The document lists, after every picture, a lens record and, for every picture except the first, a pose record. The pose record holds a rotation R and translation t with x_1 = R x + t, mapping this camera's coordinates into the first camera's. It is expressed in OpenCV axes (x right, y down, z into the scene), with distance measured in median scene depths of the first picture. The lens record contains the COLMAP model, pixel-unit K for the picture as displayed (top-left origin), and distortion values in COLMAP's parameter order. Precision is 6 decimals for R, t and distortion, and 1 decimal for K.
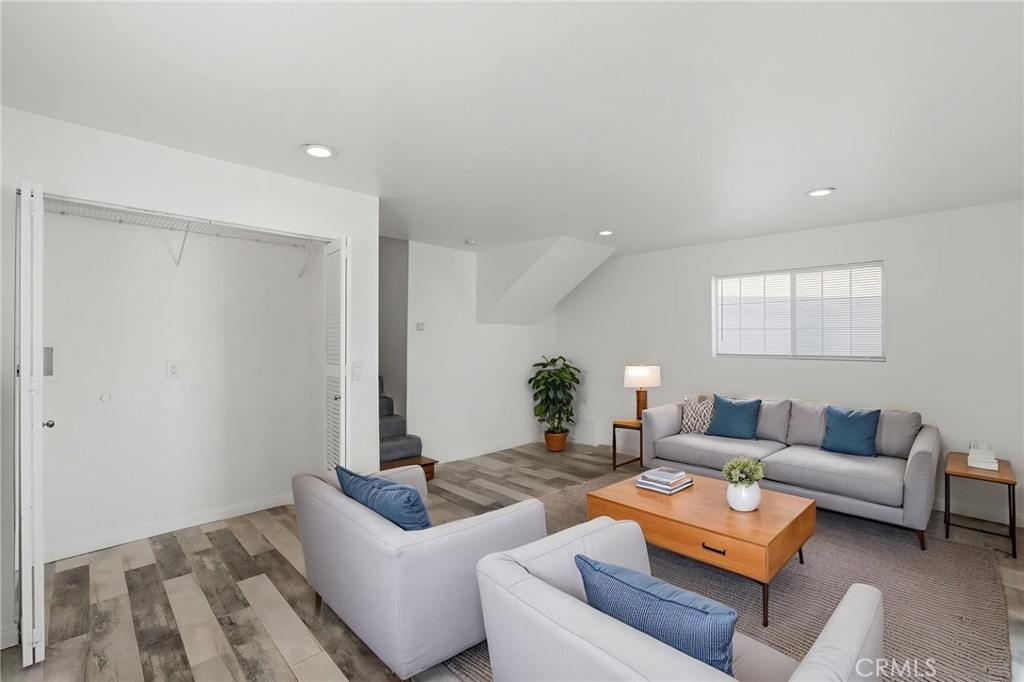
lens RADIAL K [[457.5, 0, 514.2], [0, 457.5, 342.6], [0, 0, 1]] dist [0.014731, -0.000500]
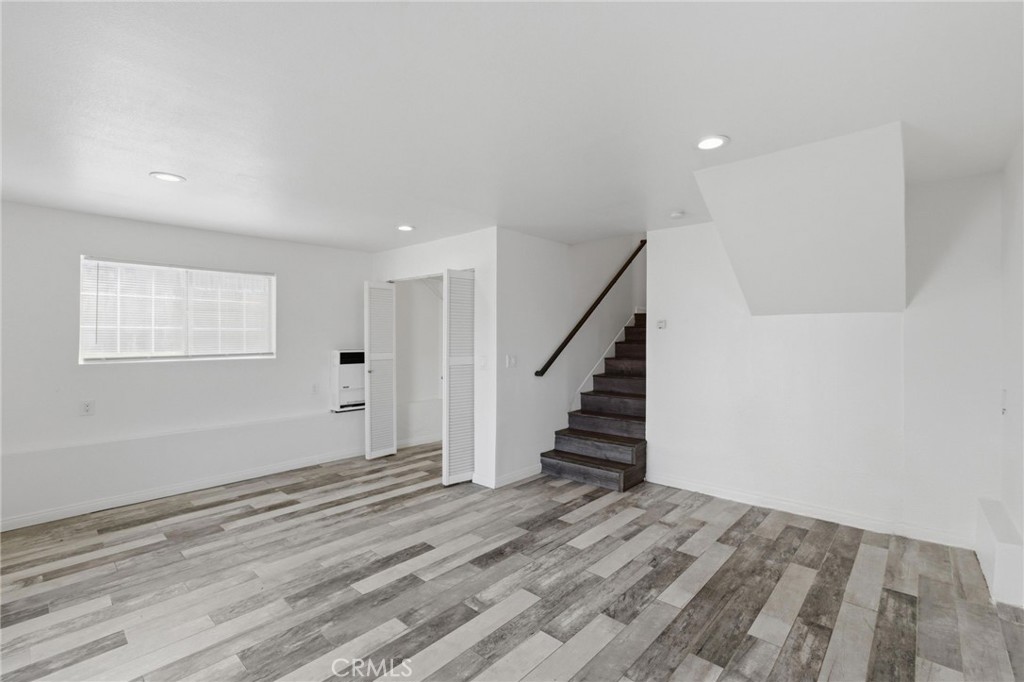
lens RADIAL K [[457.5, 0, 513.9], [0, 457.5, 336.9], [0, 0, 1]] dist [0.014731, -0.000500]
pose [[0.068636, -0.004357, -0.997632, 0.725543], [-0.004641, 0.999978, -0.004687, -0.005474], [0.997631, 0.004951, 0.068614, 0.718803]]
